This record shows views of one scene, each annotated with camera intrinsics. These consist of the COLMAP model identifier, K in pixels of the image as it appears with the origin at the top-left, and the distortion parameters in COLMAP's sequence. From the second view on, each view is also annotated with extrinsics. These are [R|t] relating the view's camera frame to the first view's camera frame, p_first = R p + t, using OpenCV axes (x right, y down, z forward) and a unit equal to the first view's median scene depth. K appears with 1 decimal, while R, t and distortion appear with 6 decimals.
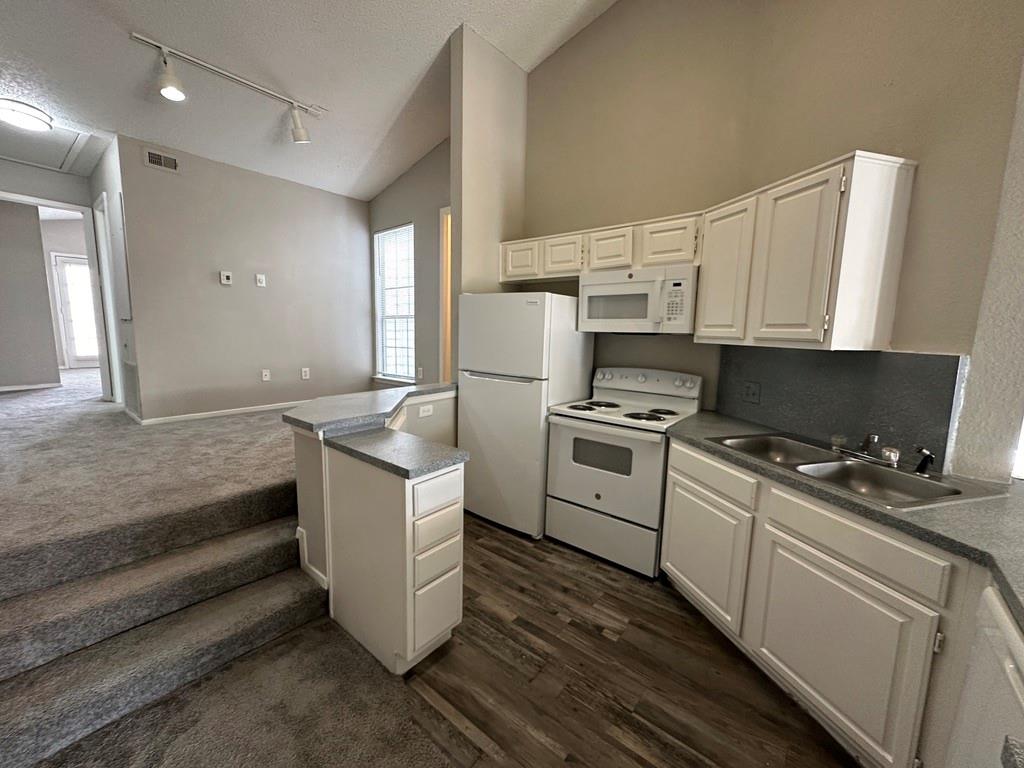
lens RADIAL K [[407.1, 0, 510.2], [0, 407.1, 382.4], [0, 0, 1]] dist [-0.002216, -0.000451]
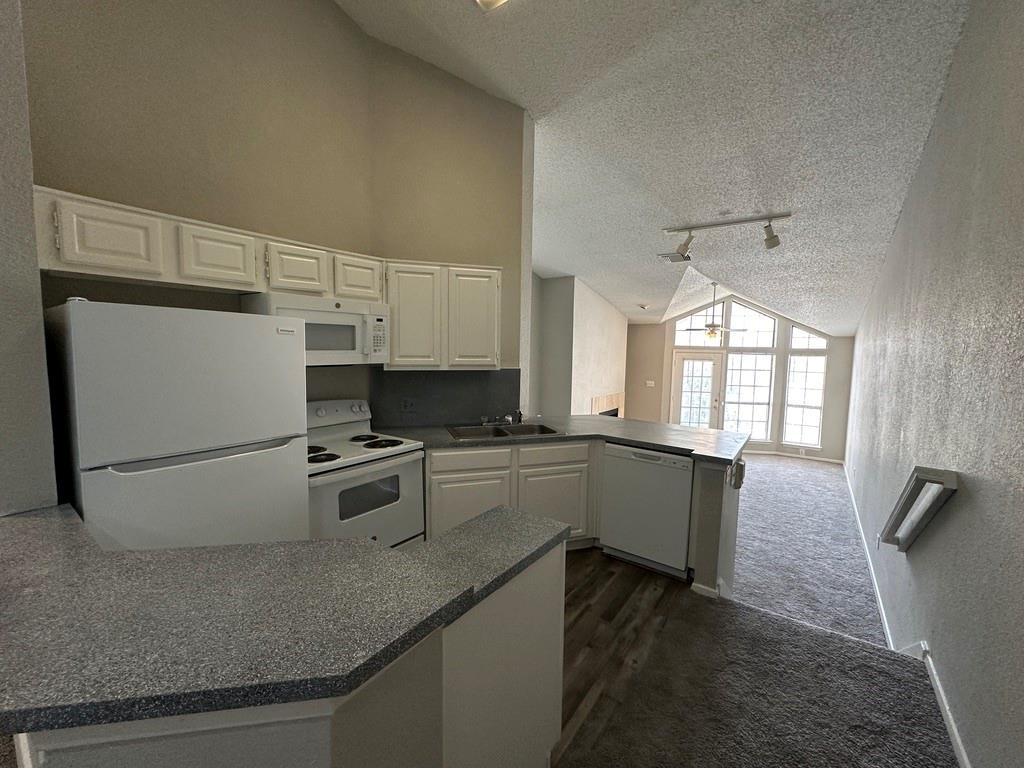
lens RADIAL K [[407.1, 0, 510.2], [0, 407.1, 382.4], [0, 0, 1]] dist [-0.002216, -0.000451]
pose [[-0.042114, -0.102604, 0.993830, -0.533919], [0.119906, 0.987004, 0.106980, -0.108886], [-0.991892, 0.123671, -0.029264, 0.513866]]
